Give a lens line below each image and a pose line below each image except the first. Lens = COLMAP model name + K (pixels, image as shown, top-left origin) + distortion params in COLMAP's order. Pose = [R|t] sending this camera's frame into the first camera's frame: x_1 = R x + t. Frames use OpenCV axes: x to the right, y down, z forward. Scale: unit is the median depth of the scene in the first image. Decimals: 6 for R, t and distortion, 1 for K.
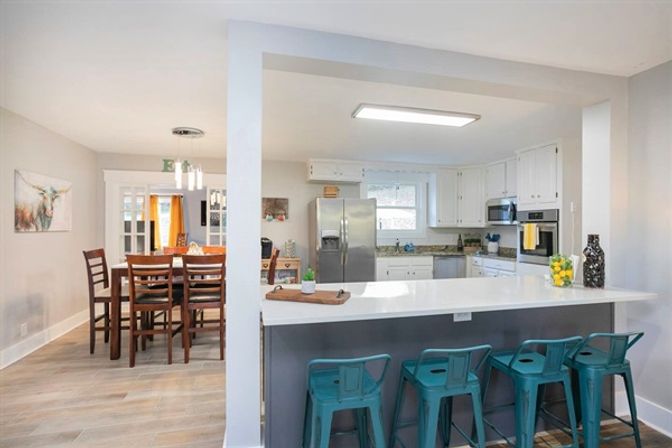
lens RADIAL K [[322.3, 0, 338.5], [0, 322.3, 227.3], [0, 0, 1]] dist [-0.015098, 0.001134]
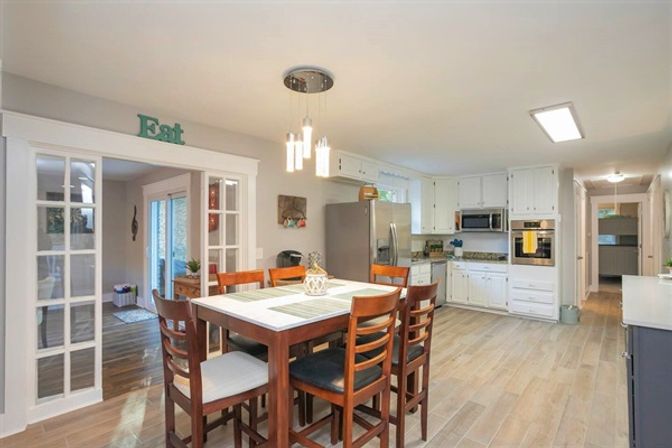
lens RADIAL K [[322.3, 0, 330.0], [0, 322.3, 227.6], [0, 0, 1]] dist [-0.015098, 0.001134]
pose [[0.828598, 0.003827, 0.559831, -0.660344], [0.003736, 0.999917, -0.012365, -0.012617], [-0.559832, 0.012337, 0.828515, 0.420651]]
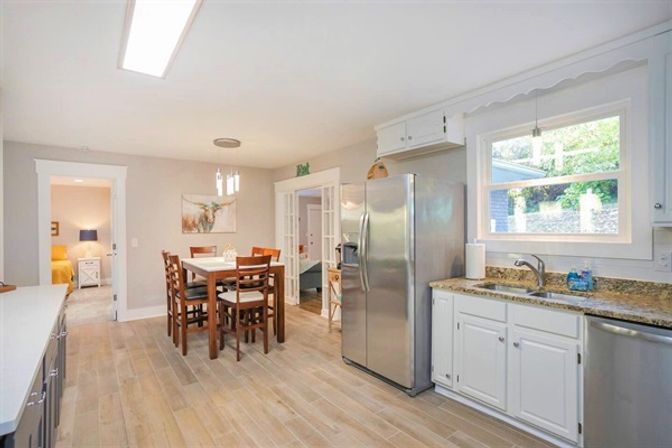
lens RADIAL K [[358.6, 0, 333.7], [0, 358.6, 227.1], [0, 0, 1]] dist [-0.024911, 0.000219]
pose [[0.361120, -0.008218, -0.932483, 0.682452], [0.003774, 0.999966, -0.007351, 0.000712], [0.932512, -0.000865, 0.361139, 0.776893]]
